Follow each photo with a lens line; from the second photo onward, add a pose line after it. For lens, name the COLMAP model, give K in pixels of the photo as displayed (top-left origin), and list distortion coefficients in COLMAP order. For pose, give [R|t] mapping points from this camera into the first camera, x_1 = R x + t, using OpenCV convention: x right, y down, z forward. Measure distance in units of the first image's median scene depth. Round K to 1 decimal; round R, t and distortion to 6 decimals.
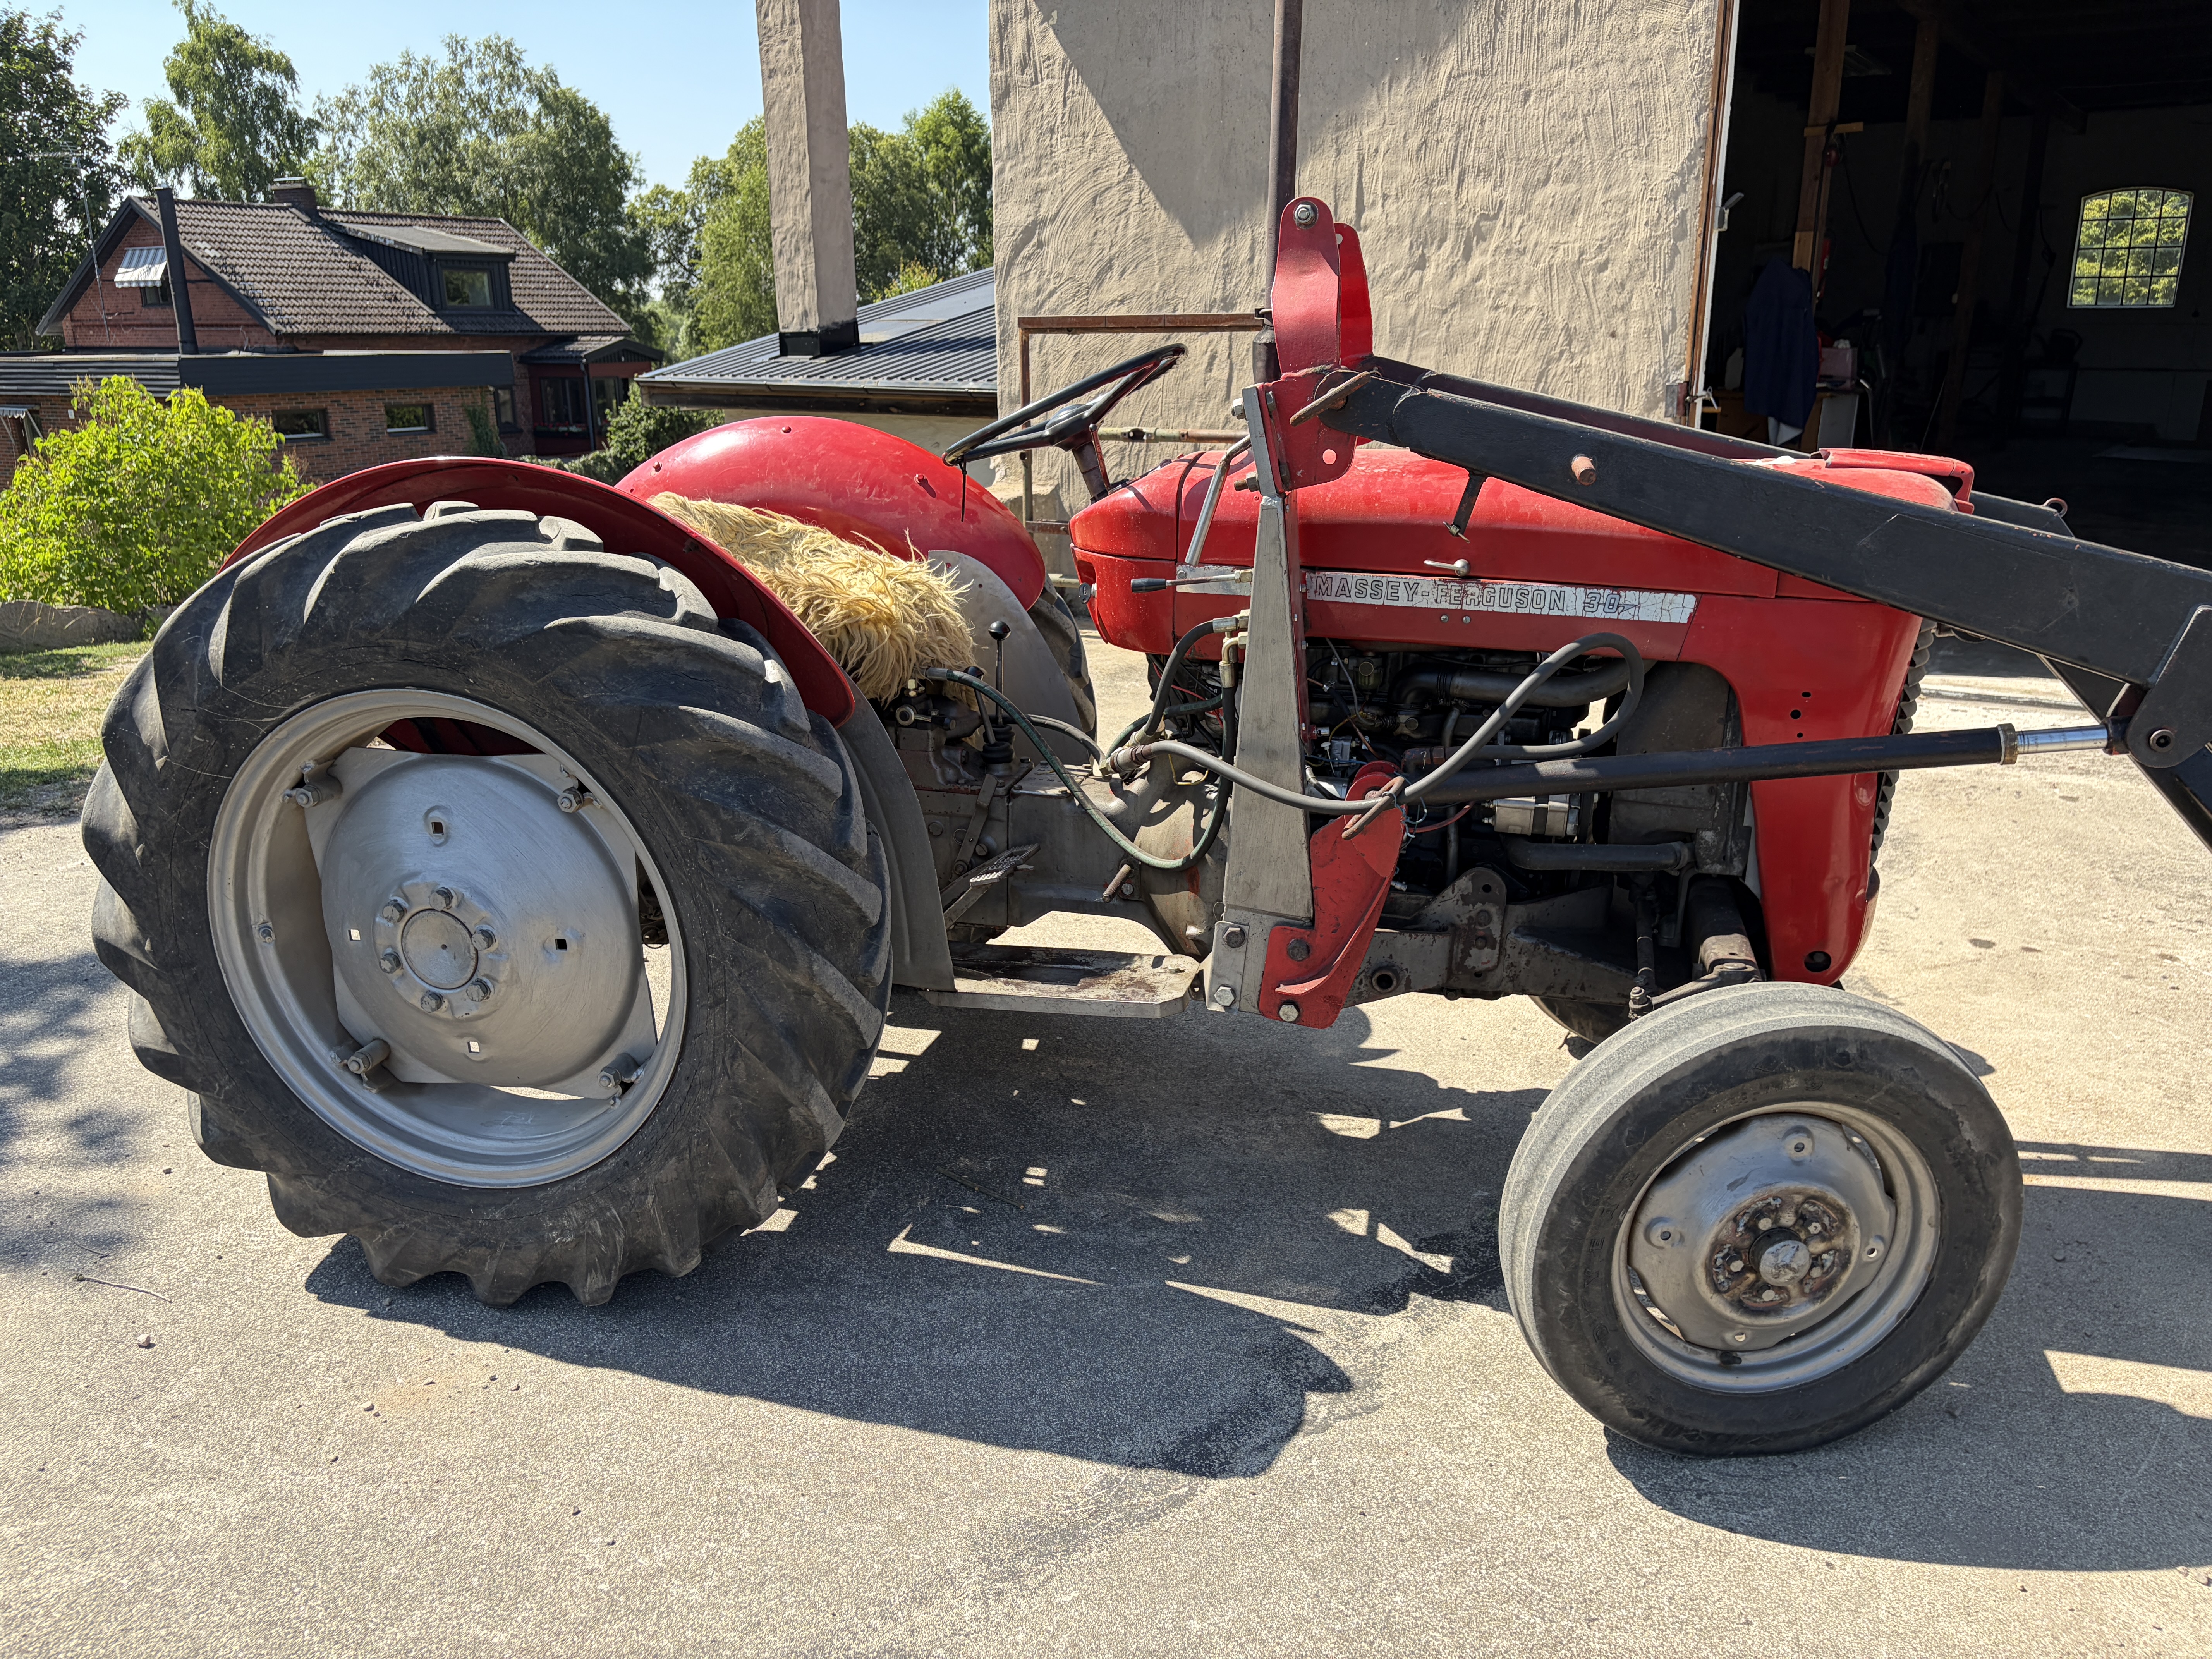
lens RADIAL K [[1690.6, 0, 1104.4], [0, 1690.6, 834.1], [0, 0, 1]] dist [0.051734, -0.062479]
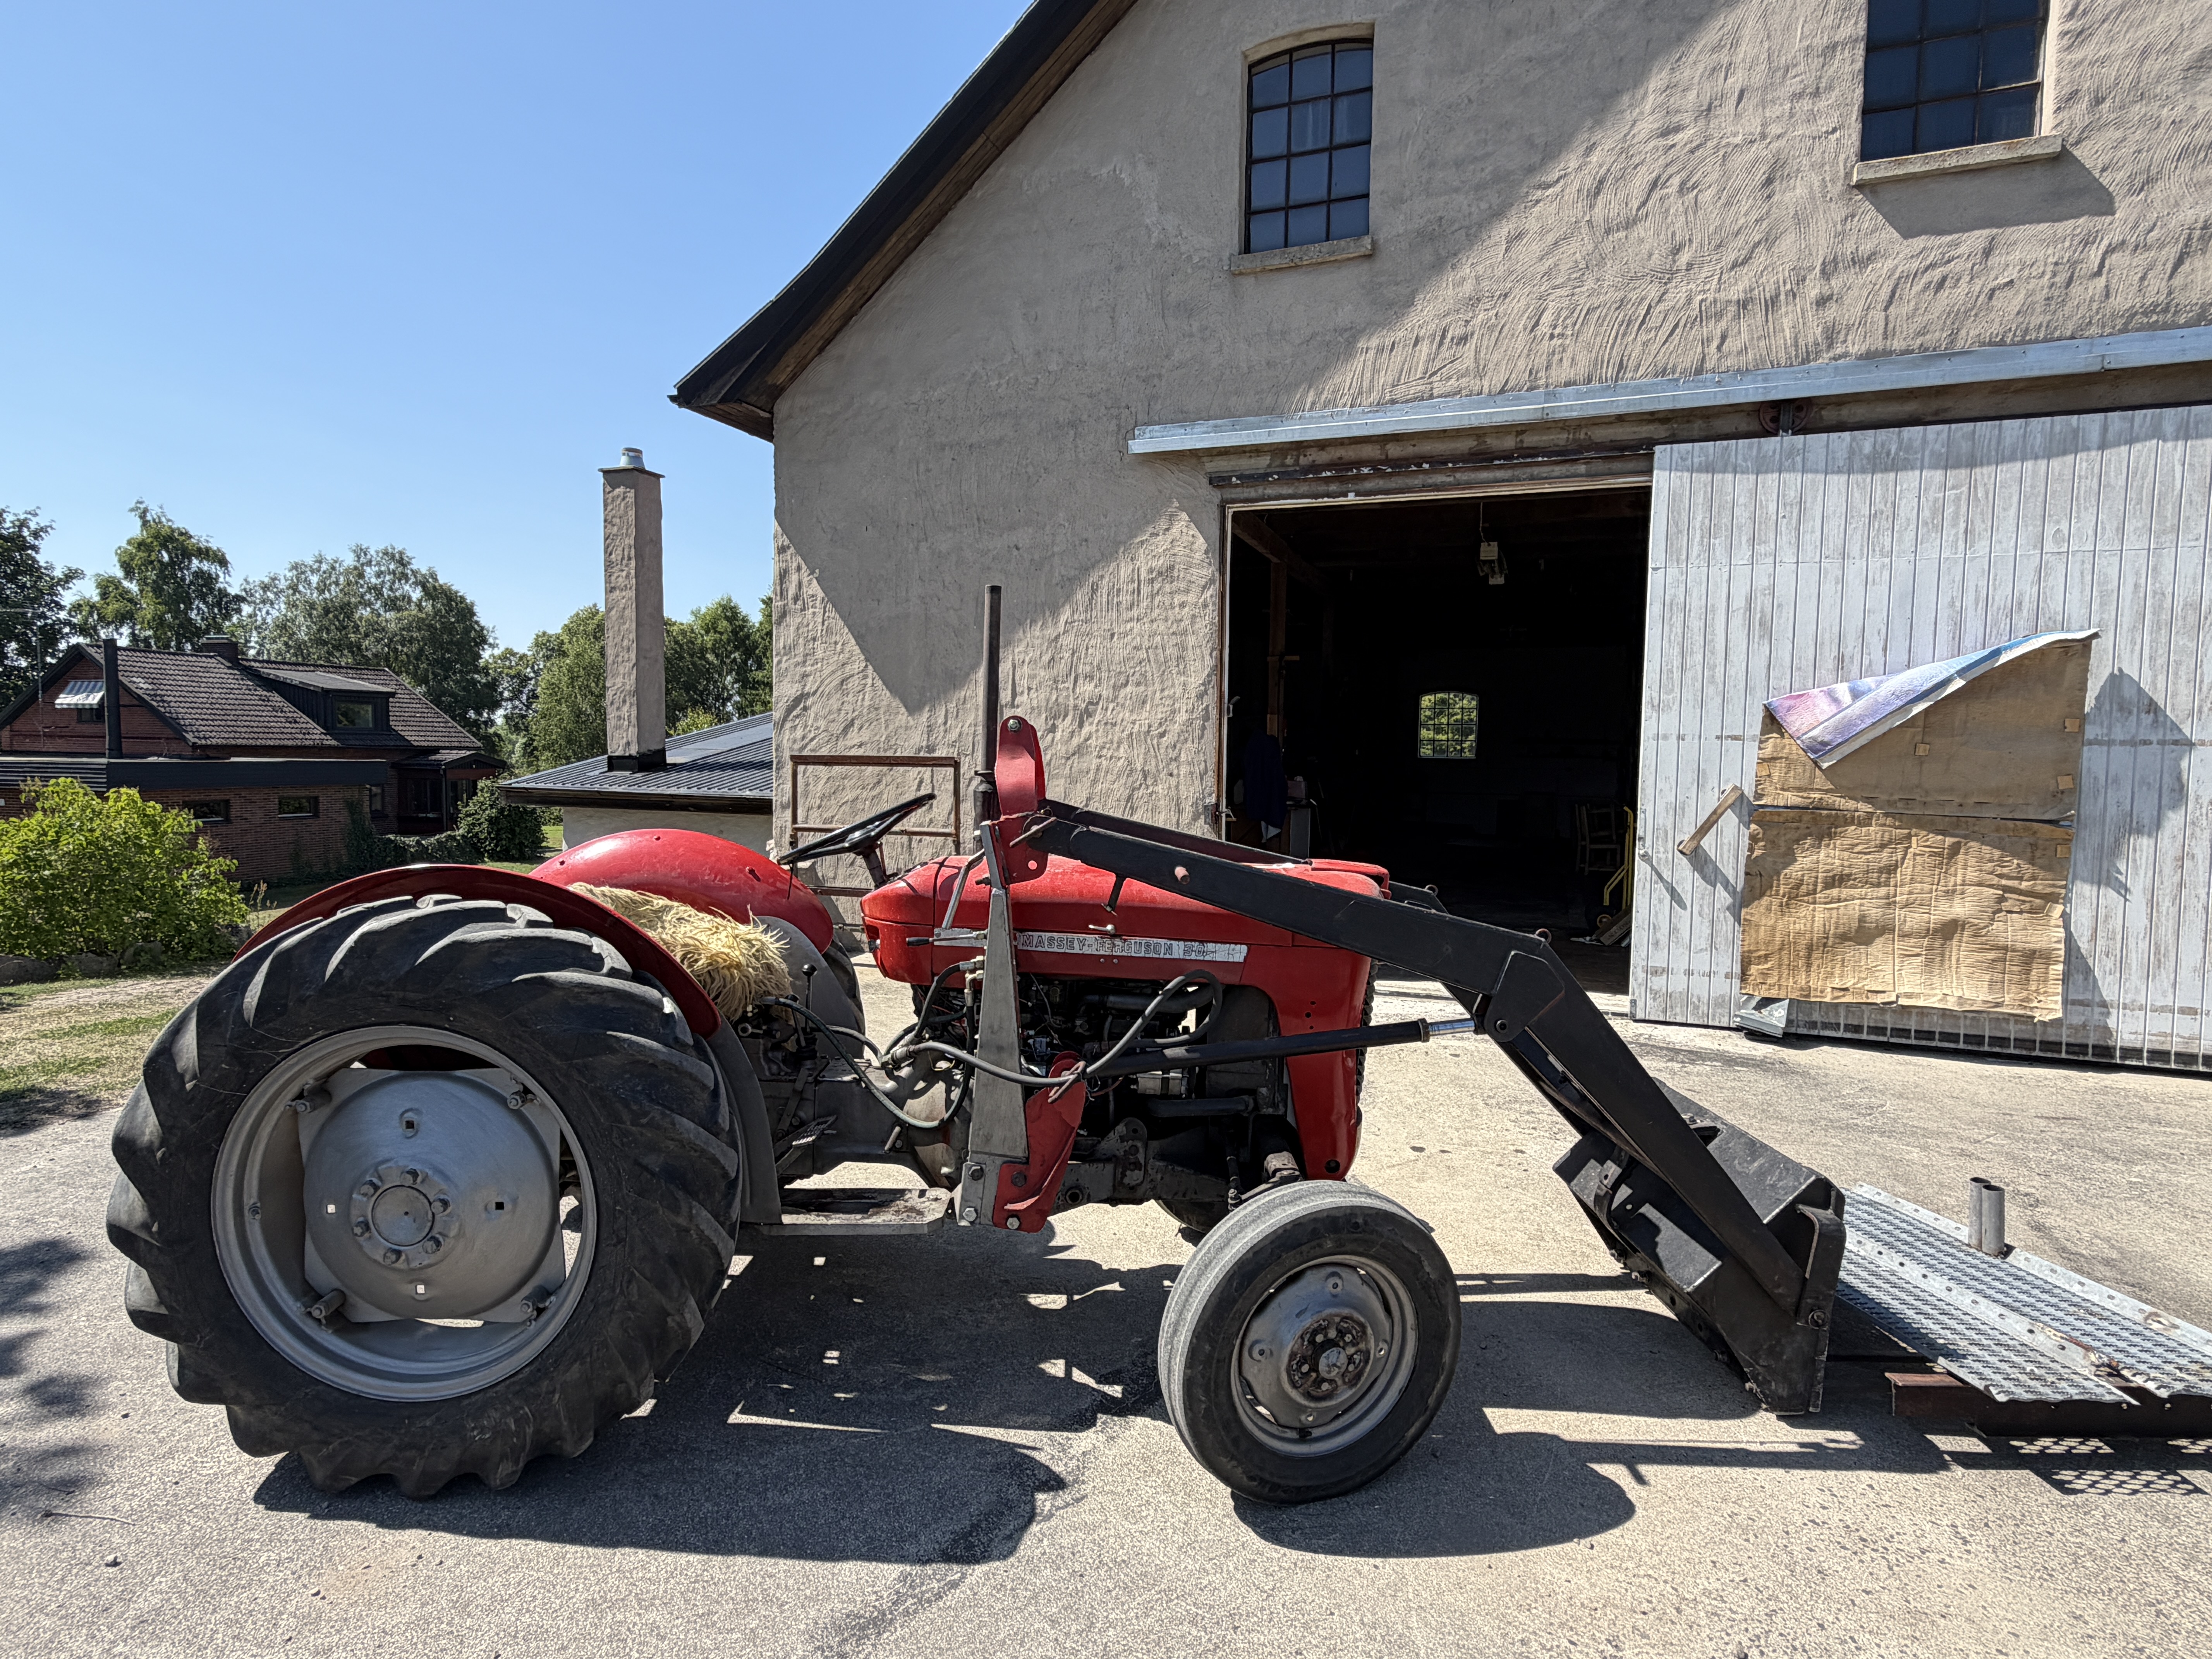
lens RADIAL K [[1168.5, 0, 1098.2], [0, 1168.5, 823.0], [0, 0, 1]] dist [0.003466, -0.002138]
pose [[0.973823, 0.008609, 0.227144, -0.059254], [0.043313, 0.973945, -0.222608, -0.006428], [-0.223142, 0.226620, 0.948078, -0.091707]]
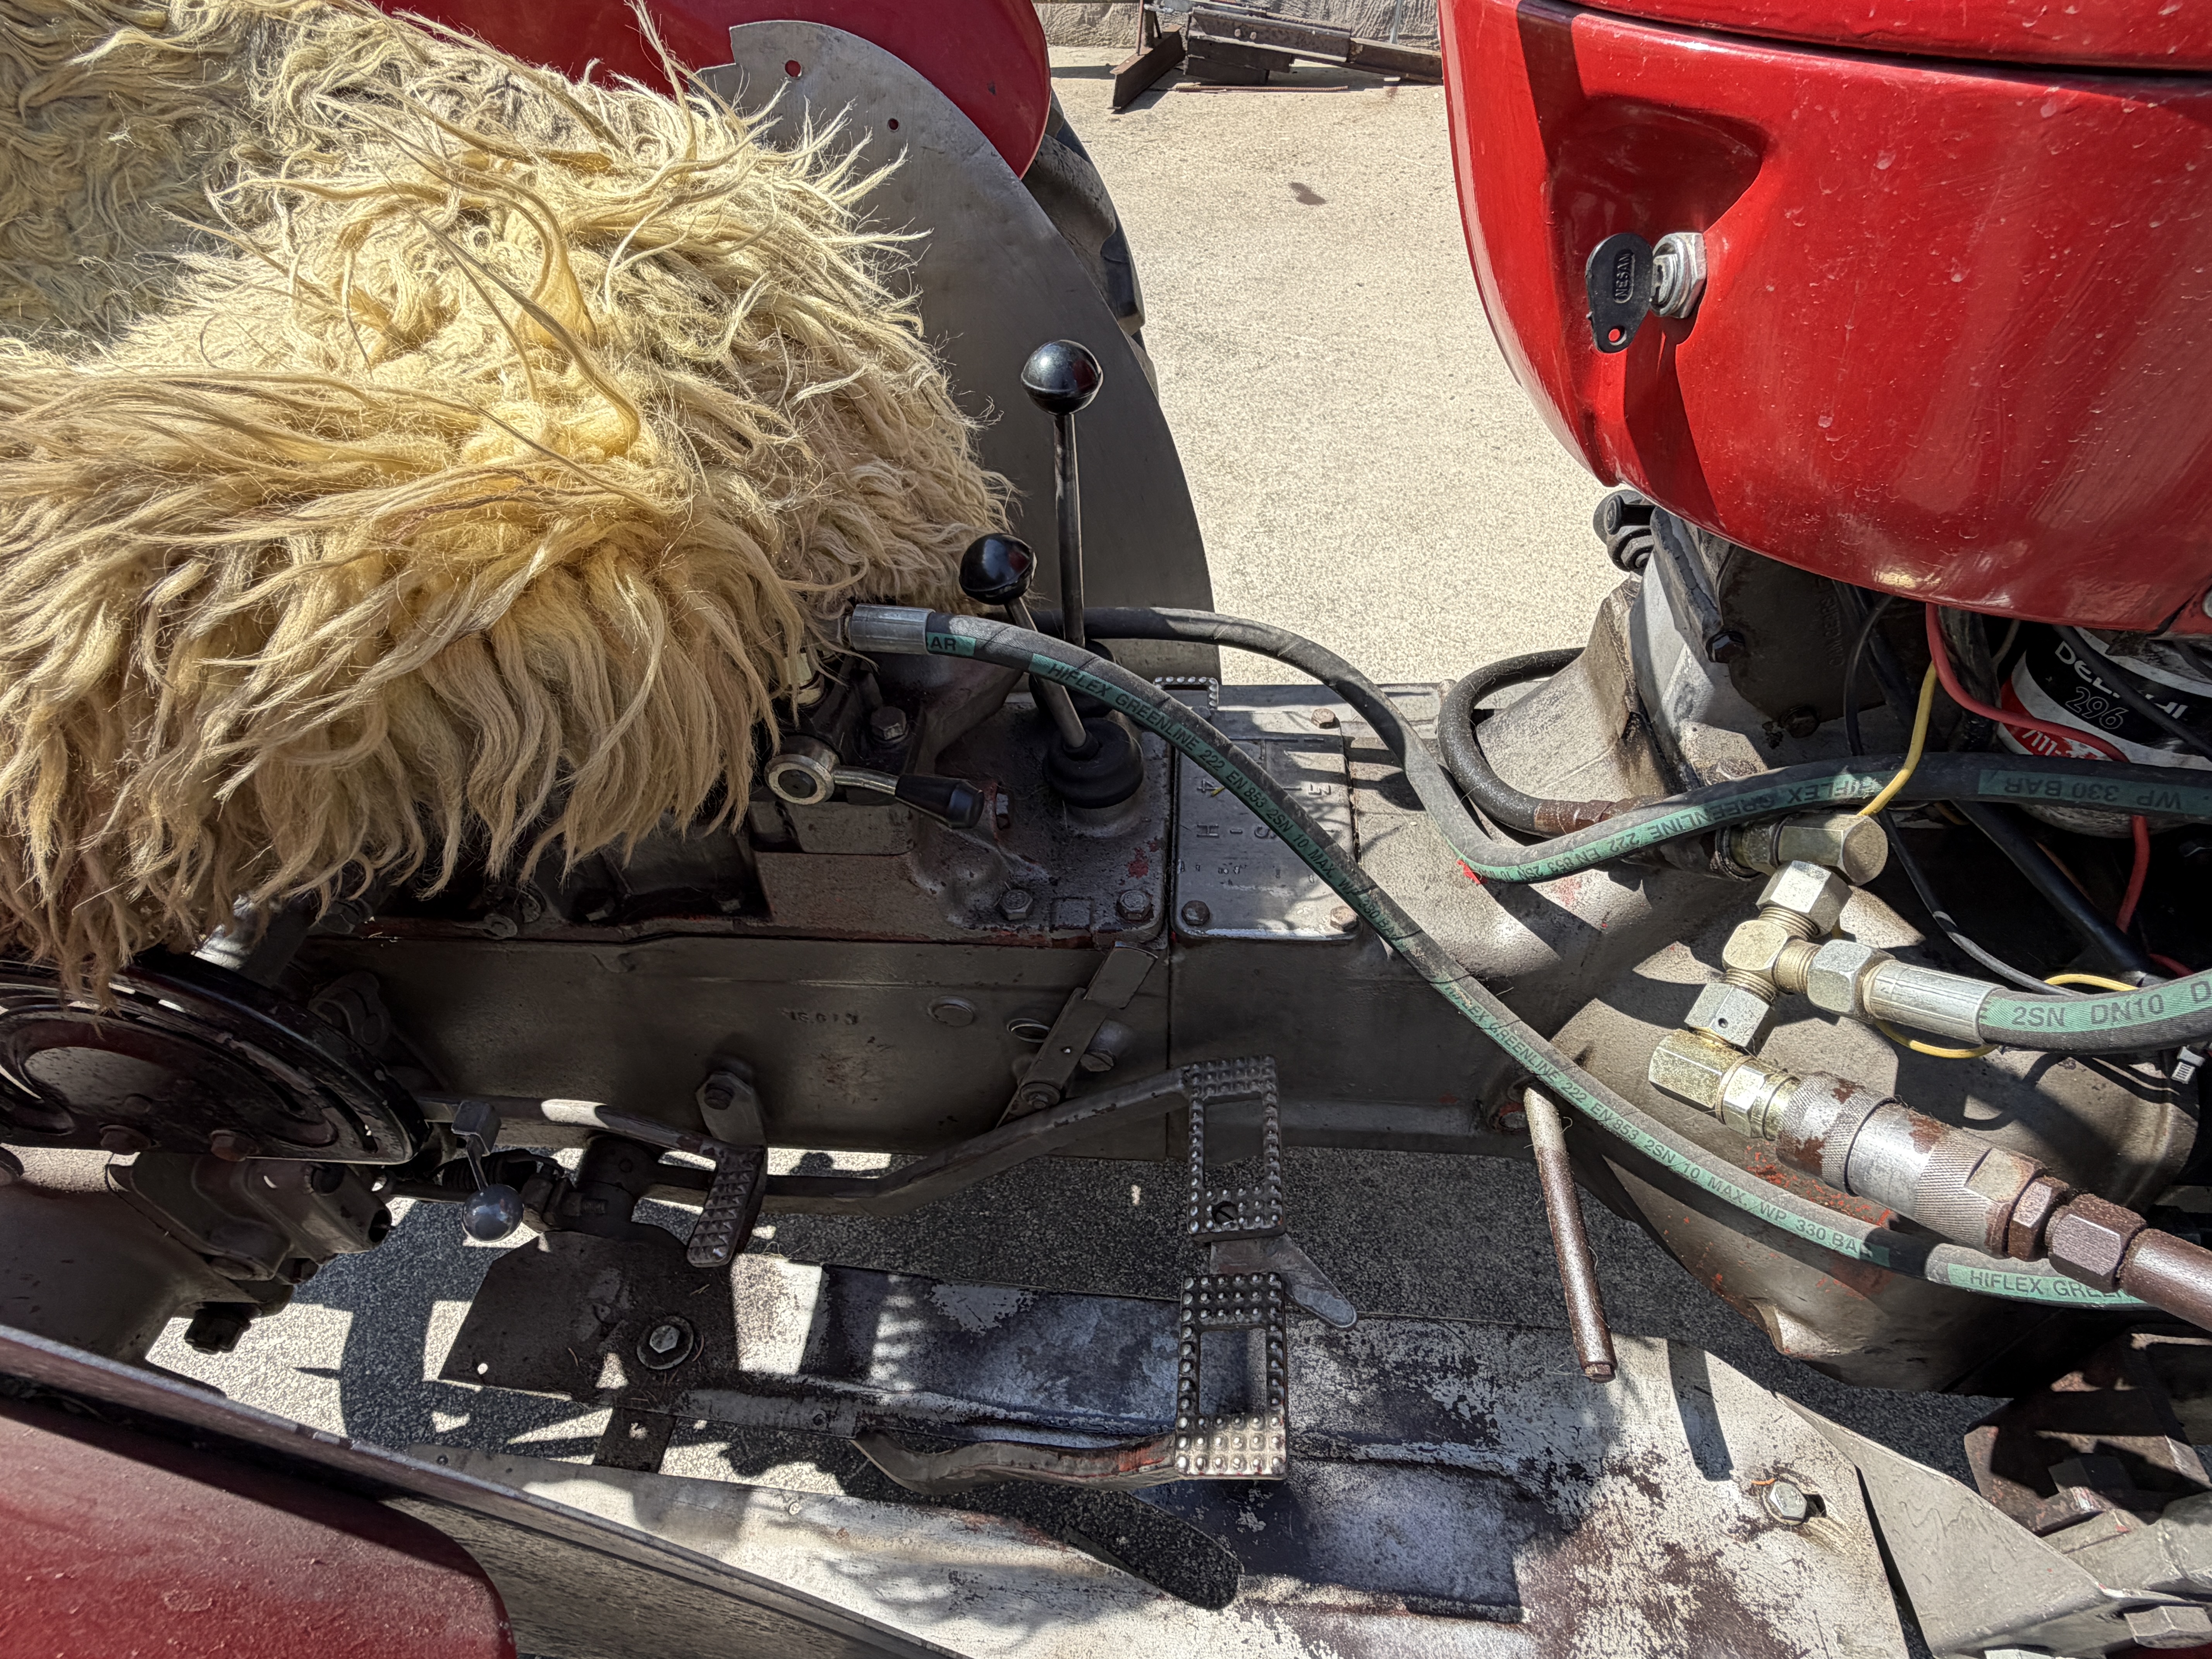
lens RADIAL K [[1168.5, 0, 1099.8], [0, 1168.5, 842.9], [0, 0, 1]] dist [0.003466, -0.002138]
pose [[0.985559, -0.155887, 0.066133, -0.097624], [0.105358, 0.870247, 0.481218, -0.176829], [-0.132568, -0.467300, 0.874103, 0.956421]]
